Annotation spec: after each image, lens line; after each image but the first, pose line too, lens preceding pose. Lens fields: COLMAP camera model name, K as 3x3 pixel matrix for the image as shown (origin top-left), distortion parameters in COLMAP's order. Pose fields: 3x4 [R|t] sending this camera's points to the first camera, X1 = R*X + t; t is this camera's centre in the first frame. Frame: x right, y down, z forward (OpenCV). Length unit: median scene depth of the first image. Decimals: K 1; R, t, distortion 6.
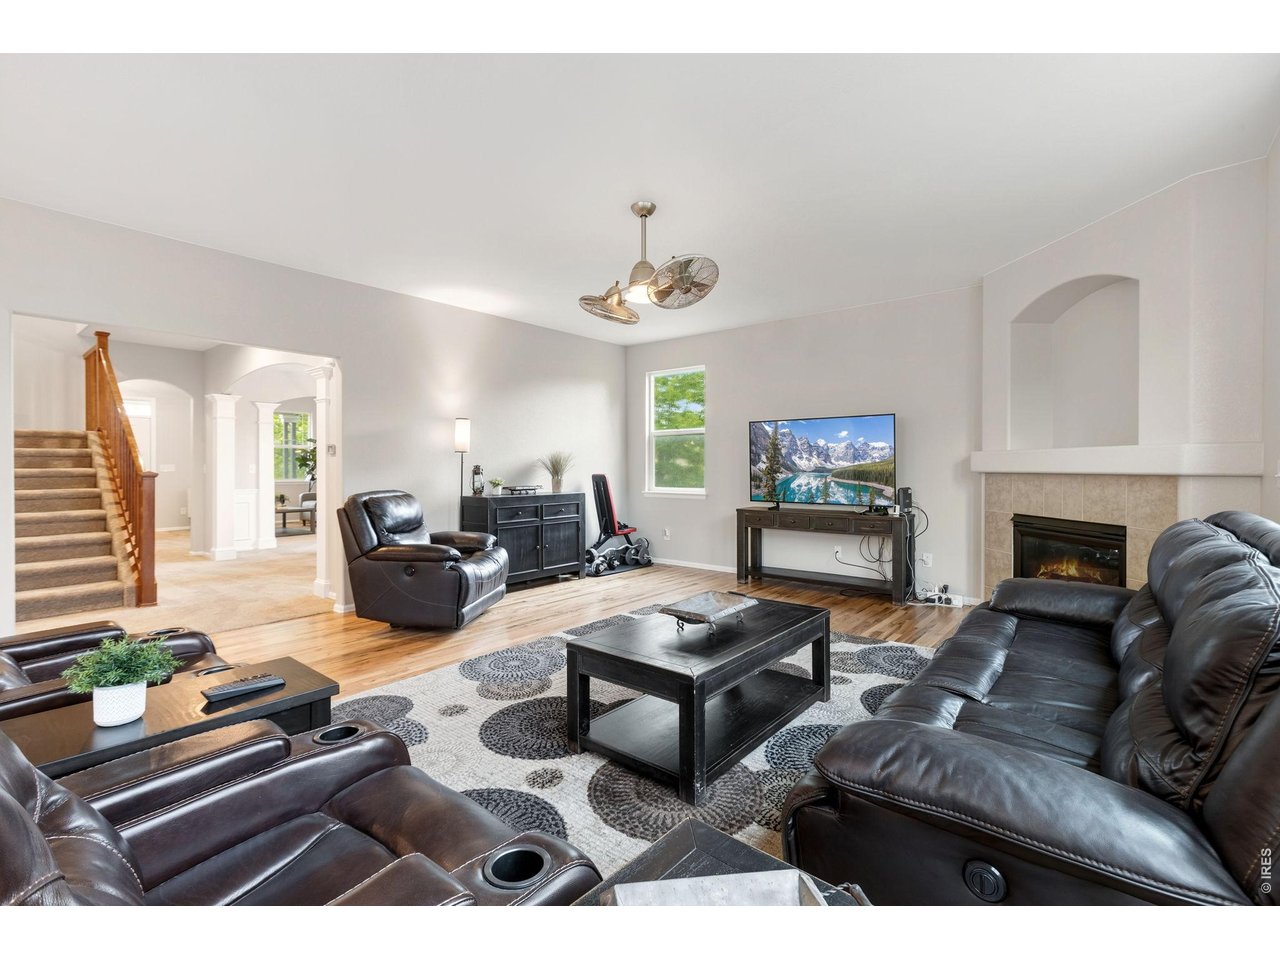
lens RADIAL K [[587.7, 0, 646.7], [0, 587.7, 465.6], [0, 0, 1]] dist [-0.000560, 0.000256]
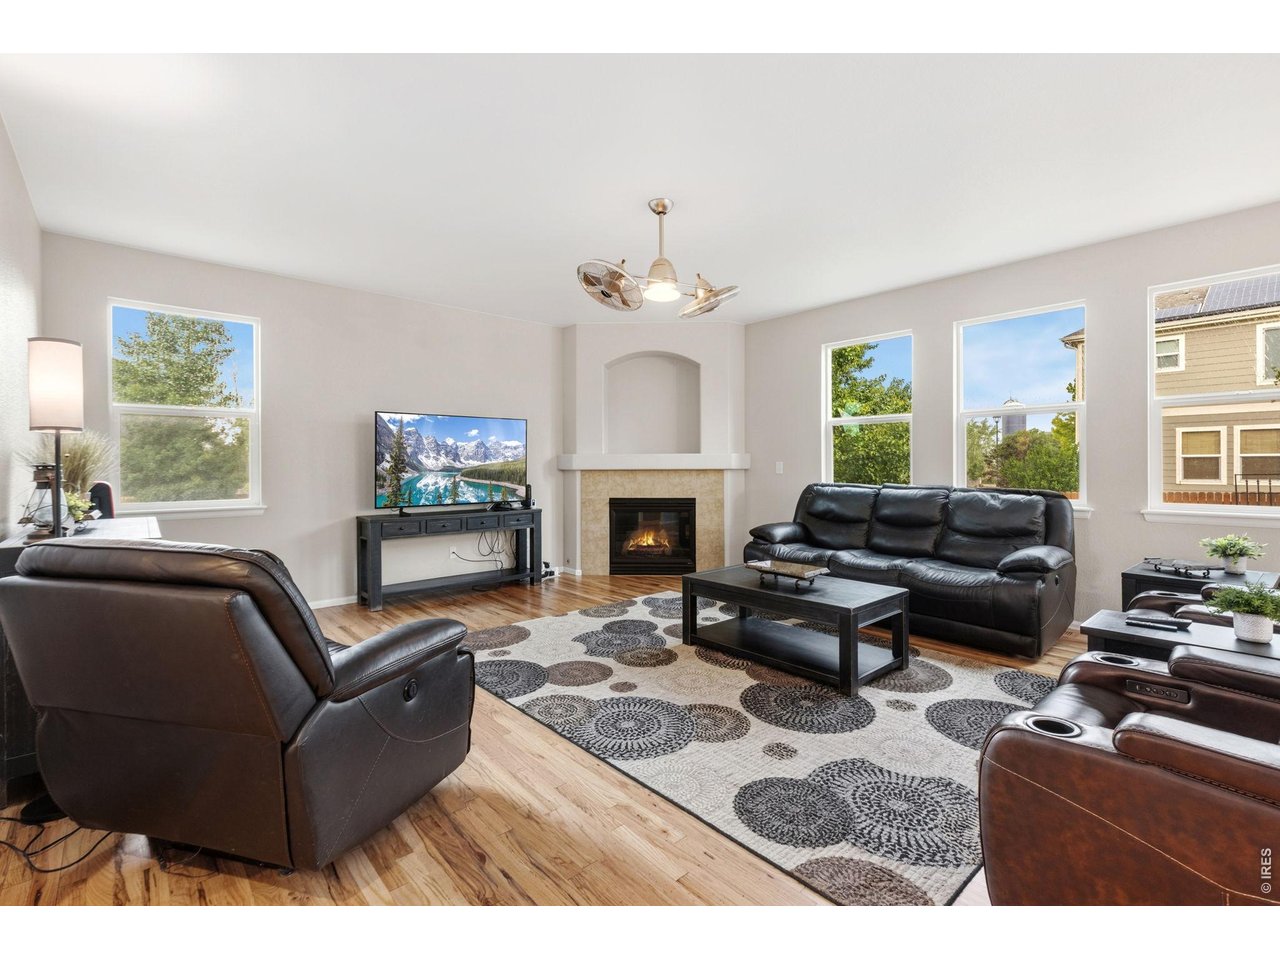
lens RADIAL K [[587.7, 0, 646.7], [0, 587.7, 465.6], [0, 0, 1]] dist [-0.000560, 0.000256]
pose [[0.144584, -0.001161, 0.989492, -0.758377], [0.000399, 0.999999, 0.001115, 0.000608], [-0.989492, 0.000234, 0.144584, 0.674827]]
